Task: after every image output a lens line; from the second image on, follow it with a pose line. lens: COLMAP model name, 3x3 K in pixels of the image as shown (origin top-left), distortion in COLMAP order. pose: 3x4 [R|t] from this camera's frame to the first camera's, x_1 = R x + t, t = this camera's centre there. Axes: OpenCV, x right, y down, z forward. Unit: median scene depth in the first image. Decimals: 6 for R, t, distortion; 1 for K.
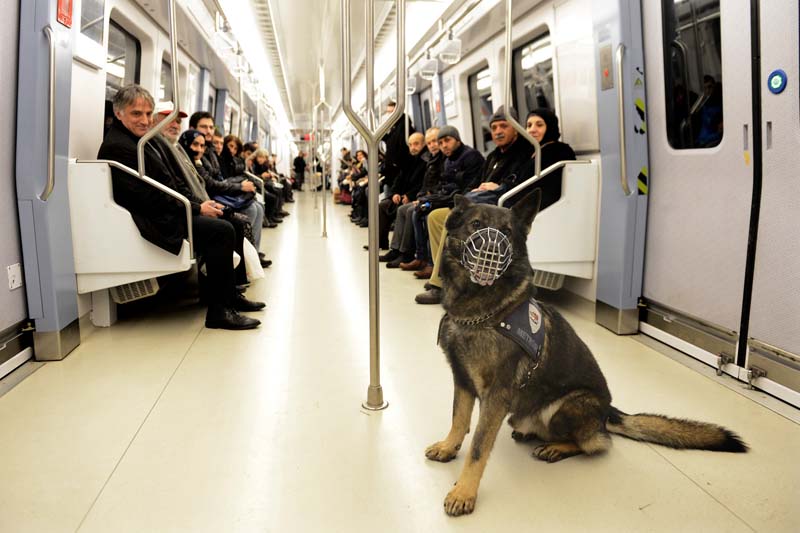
lens RADIAL K [[577.7, 0, 400.0], [0, 577.7, 266.5], [0, 0, 1]] dist [-0.129120, 0.000129]
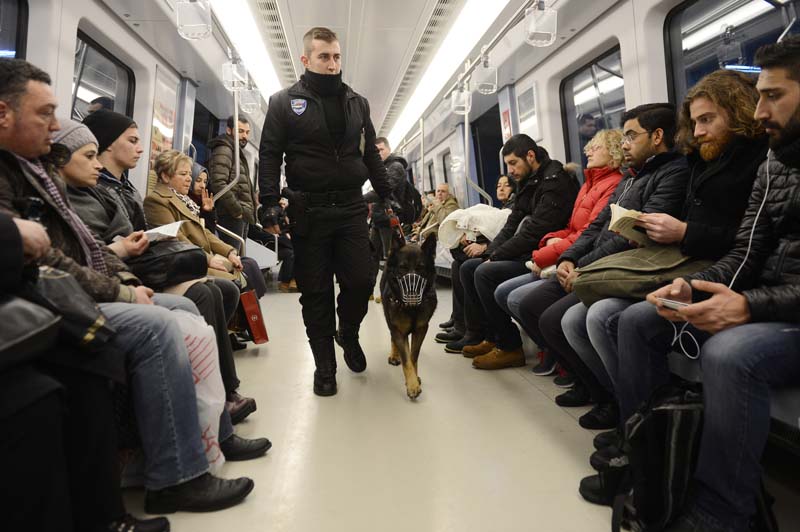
lens RADIAL K [[555.3, 0, 400.0], [0, 555.3, 266.0], [0, 0, 1]] dist [0.001312, 0.000285]
pose [[0.999151, -0.016277, -0.037853, -0.037886], [0.013094, 0.996474, -0.082870, -0.038821], [0.039069, 0.082304, 0.995841, 0.233335]]
